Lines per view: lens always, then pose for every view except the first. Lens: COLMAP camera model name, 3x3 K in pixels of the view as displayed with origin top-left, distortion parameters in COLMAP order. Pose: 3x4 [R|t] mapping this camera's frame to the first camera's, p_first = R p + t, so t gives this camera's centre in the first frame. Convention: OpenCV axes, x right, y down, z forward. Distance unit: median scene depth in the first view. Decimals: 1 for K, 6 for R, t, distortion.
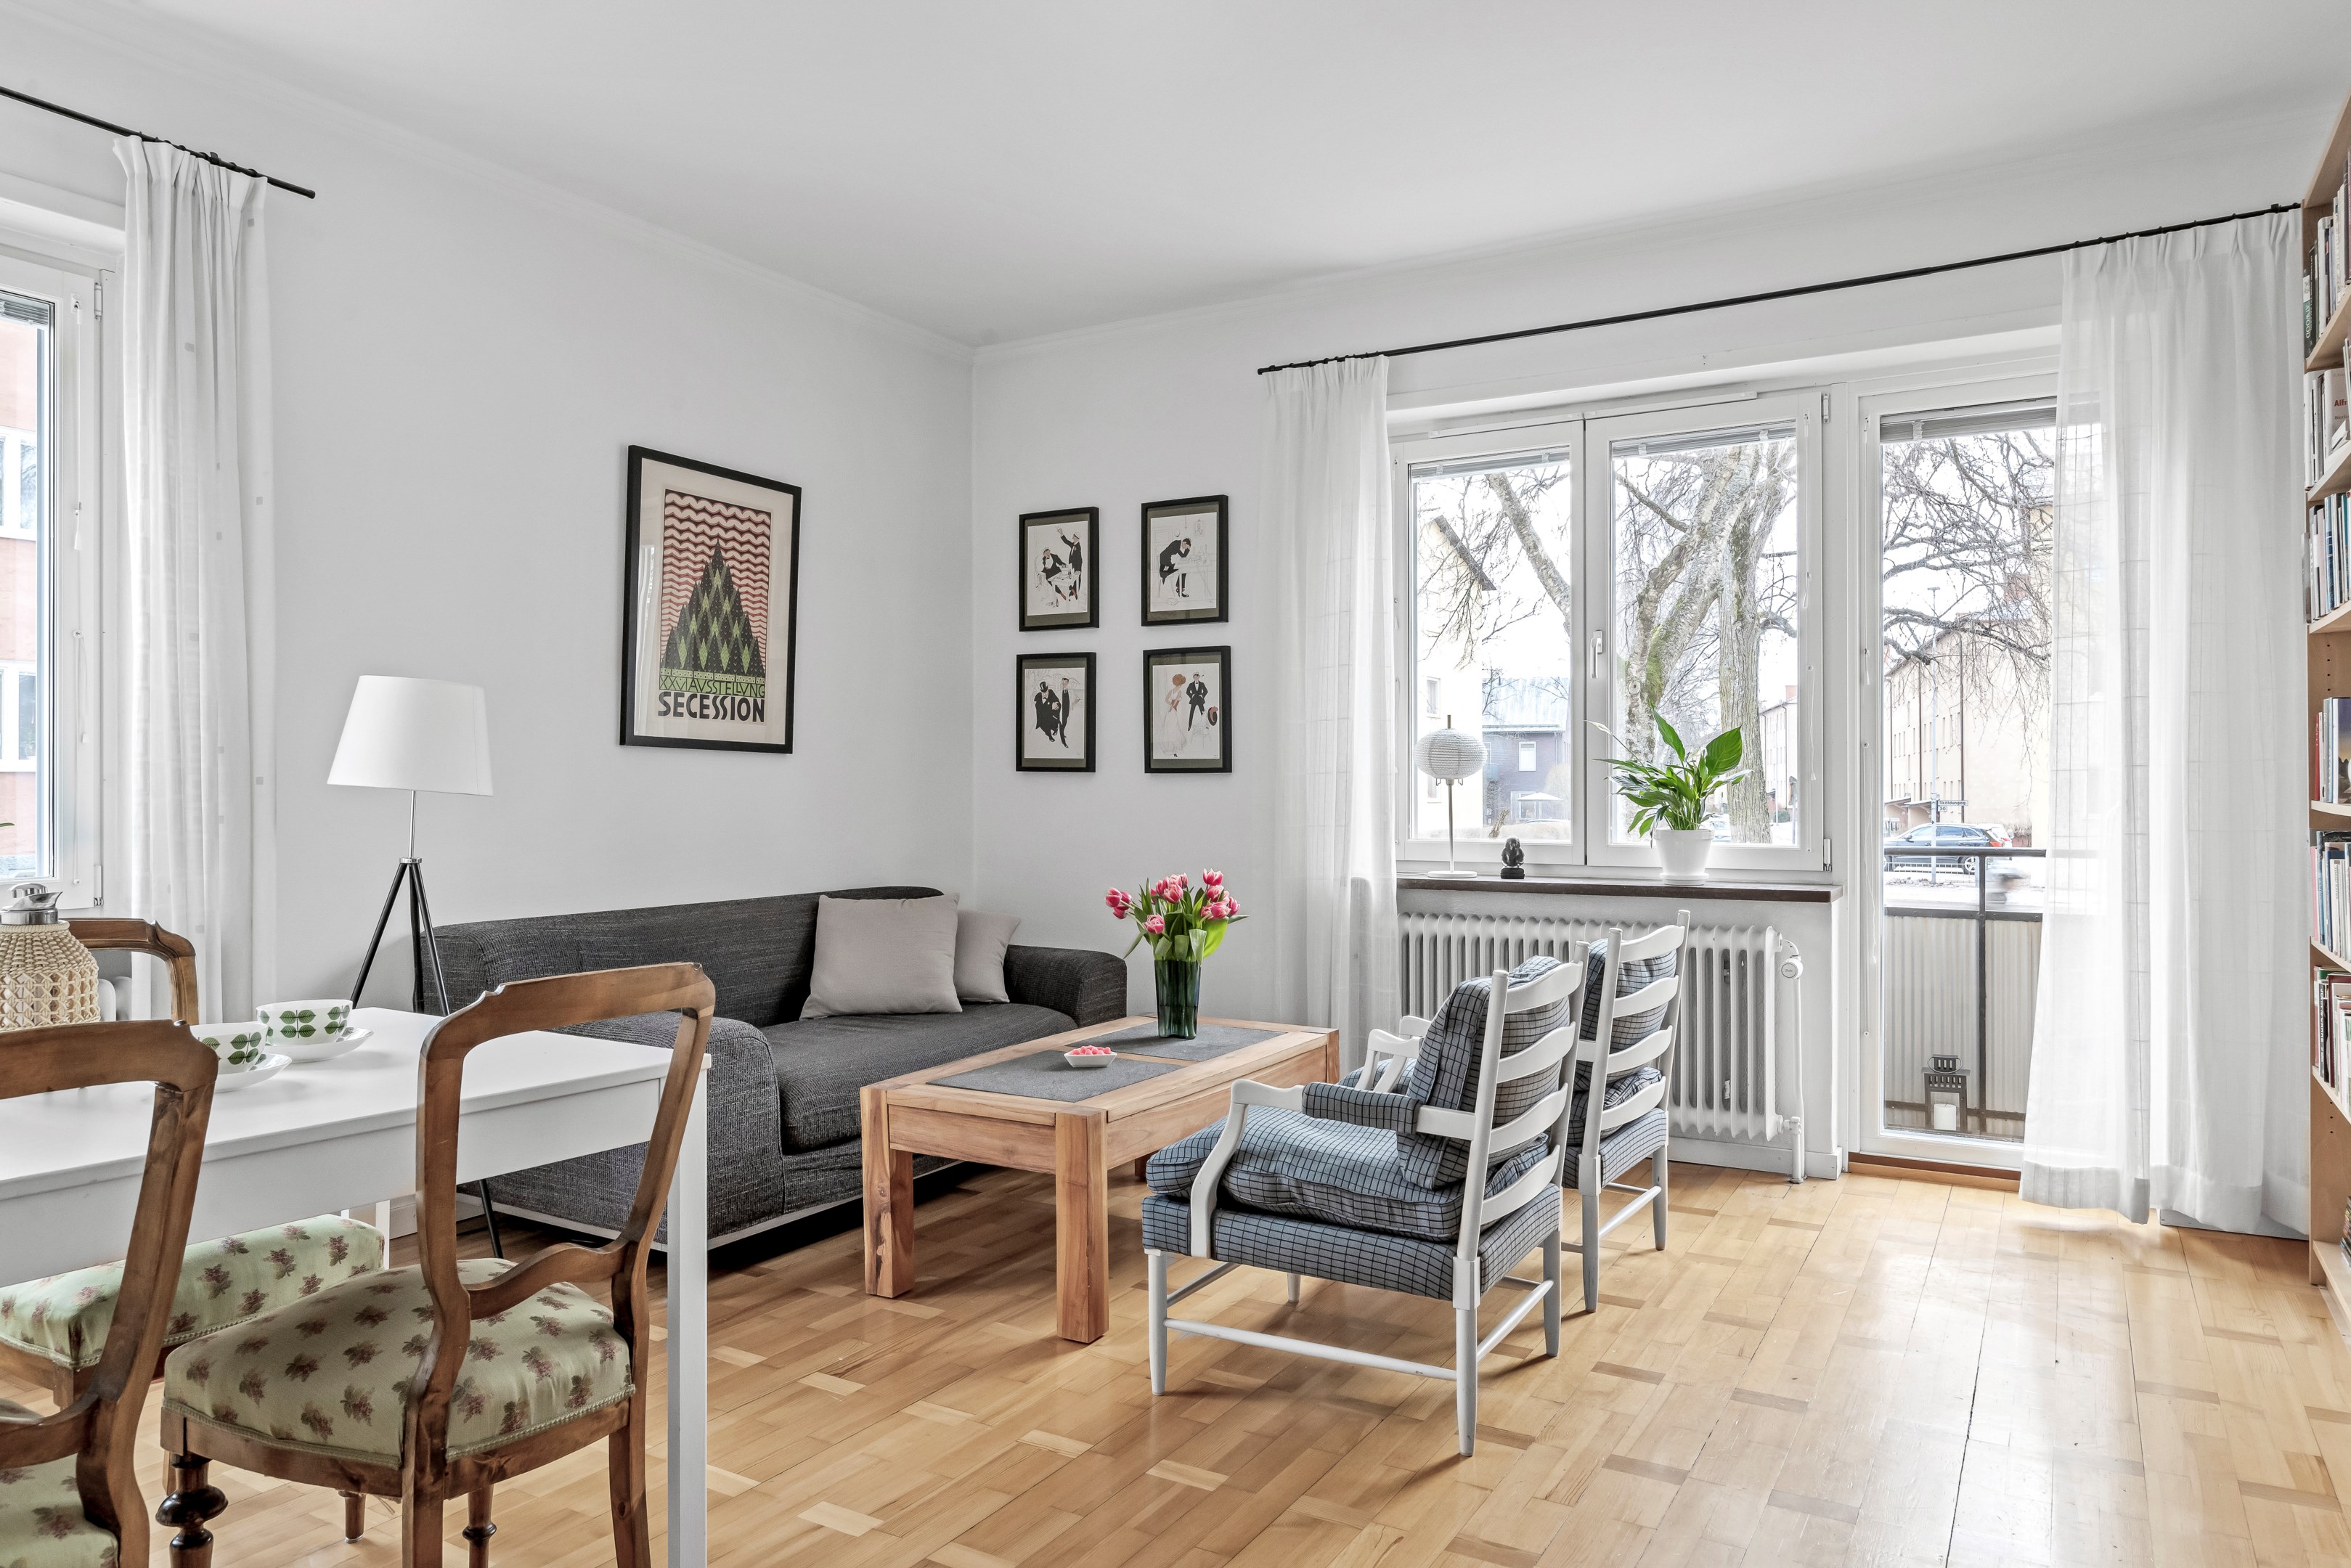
lens RADIAL K [[1522.5, 0, 1176.3], [0, 1522.5, 780.0], [0, 0, 1]] dist [0.000997, 0.004133]
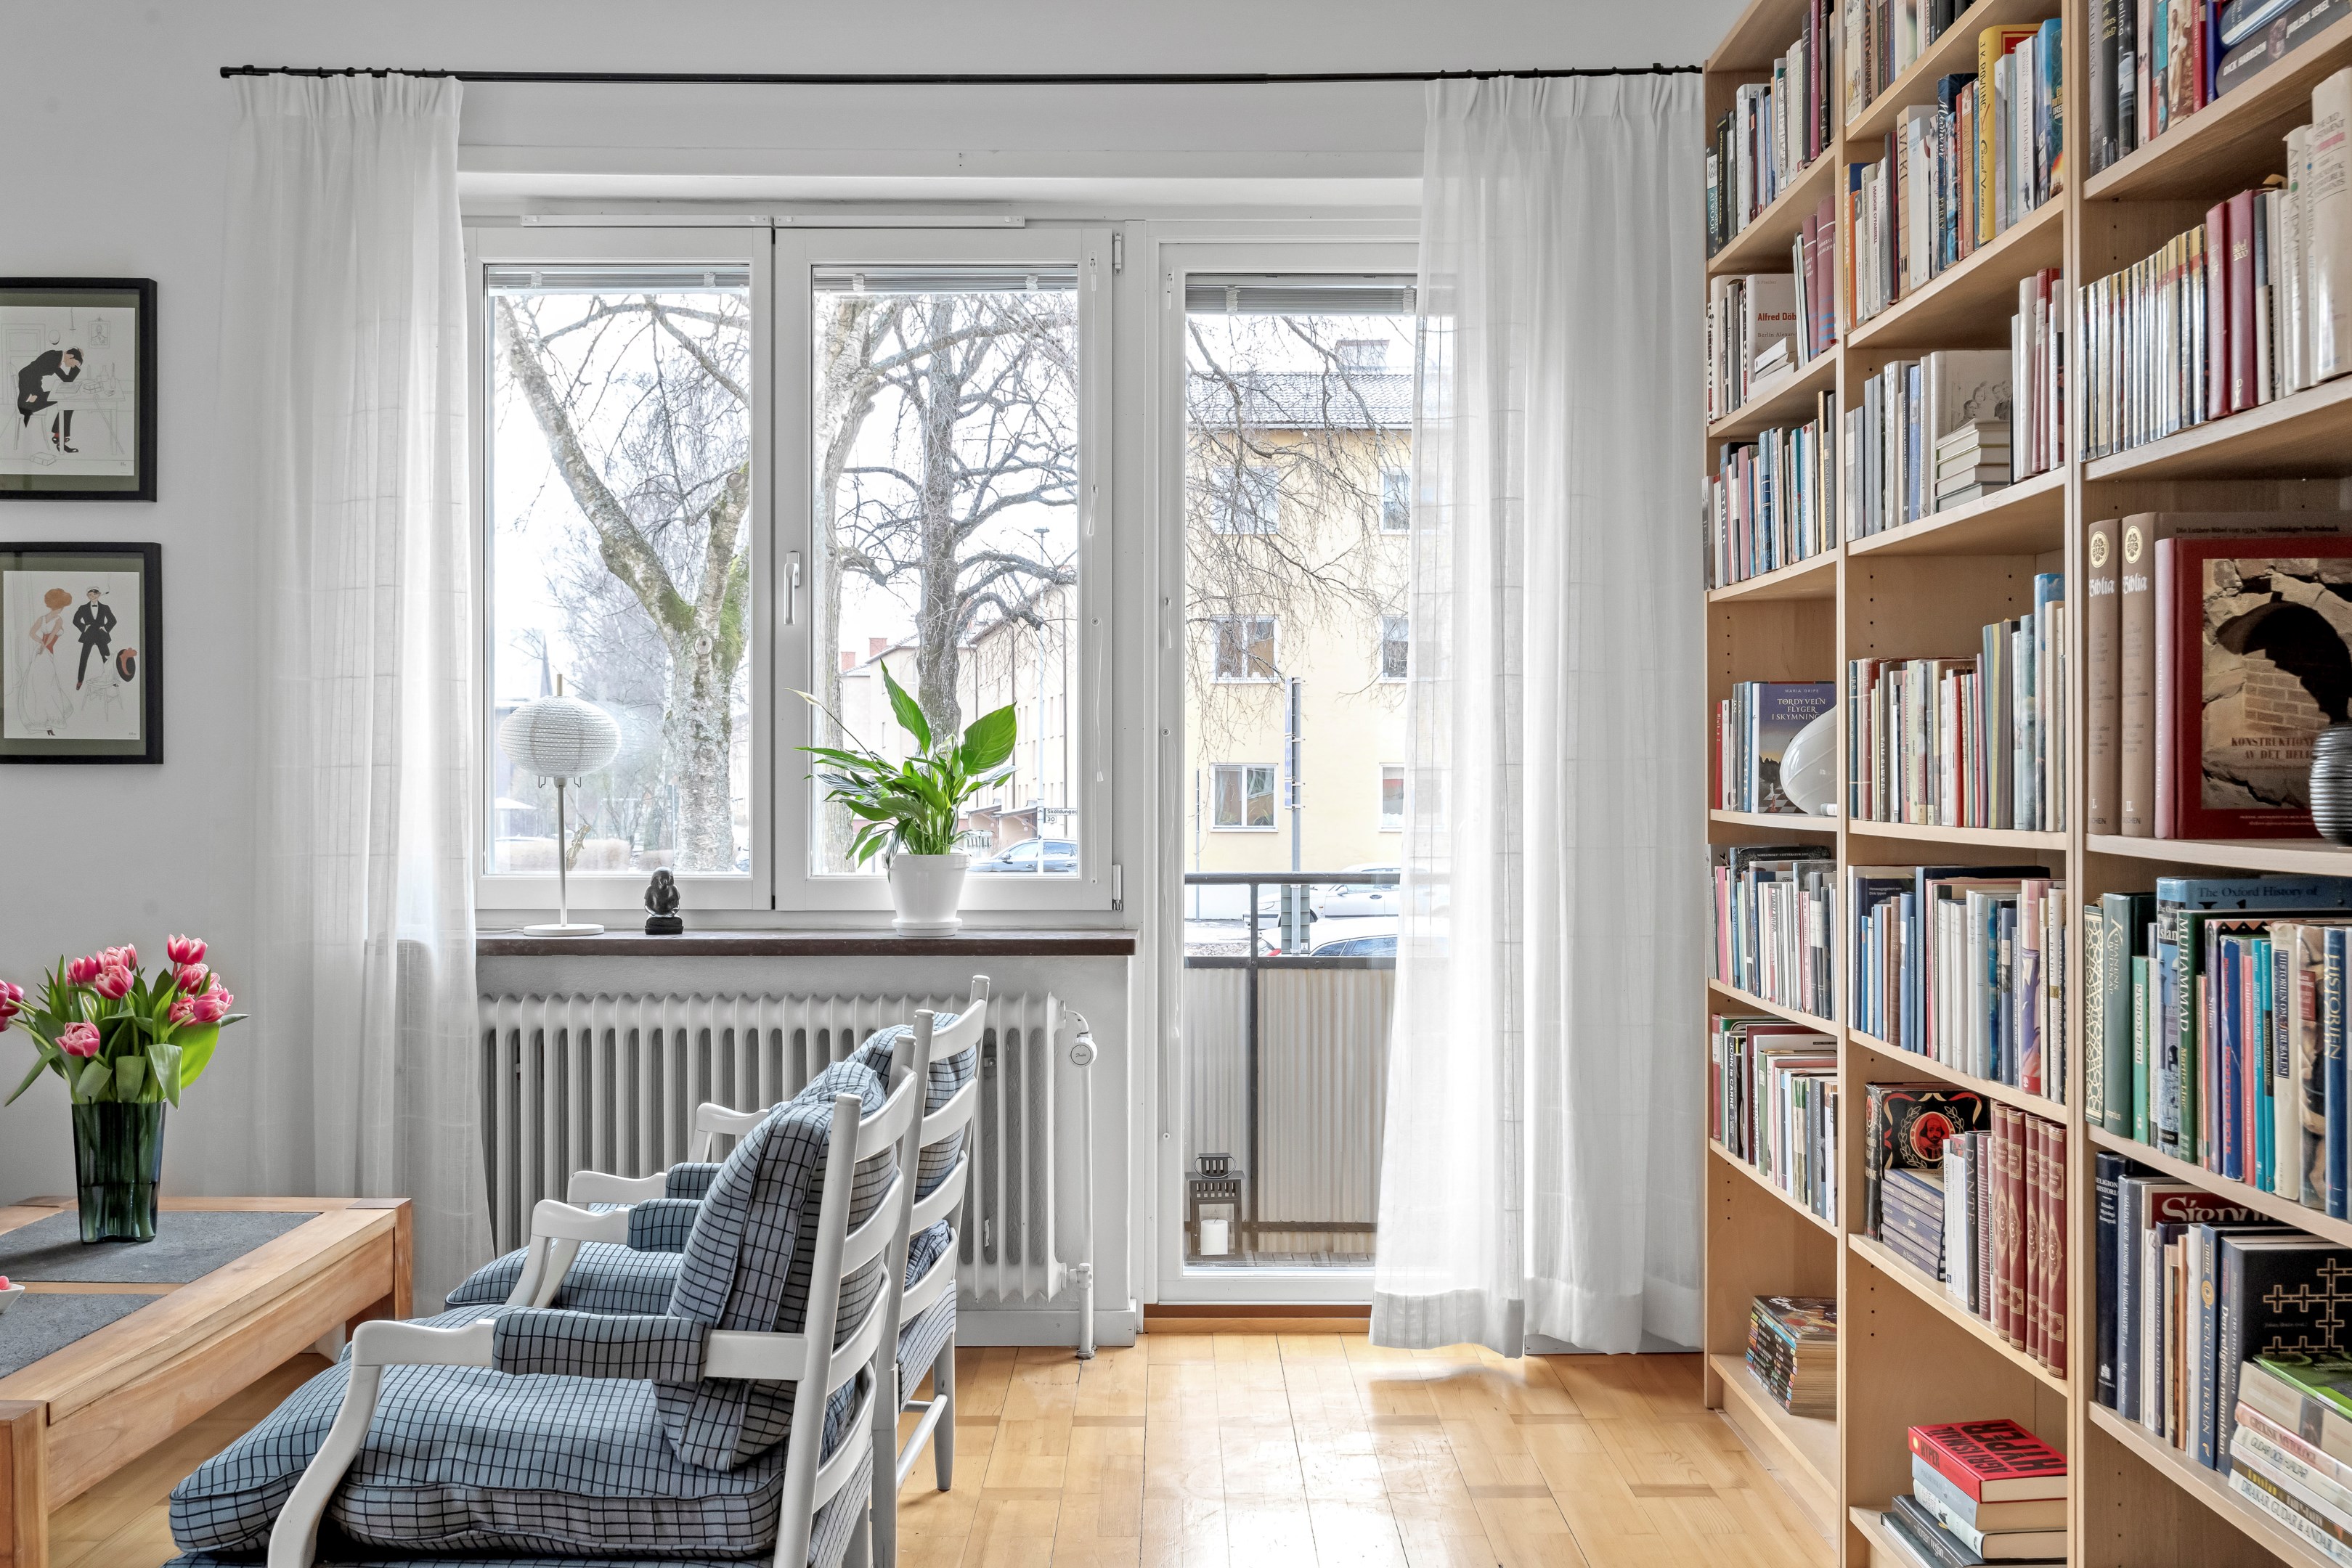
lens RADIAL K [[2217.1, 0, 1177.0], [0, 2217.1, 793.7], [0, 0, 1]] dist [0.004679, 0.000000]
pose [[0.862953, 0.001220, 0.505283, -0.074964], [-0.004603, 0.999975, 0.005447, 0.000138], [-0.505264, -0.007026, 0.862936, 0.108379]]
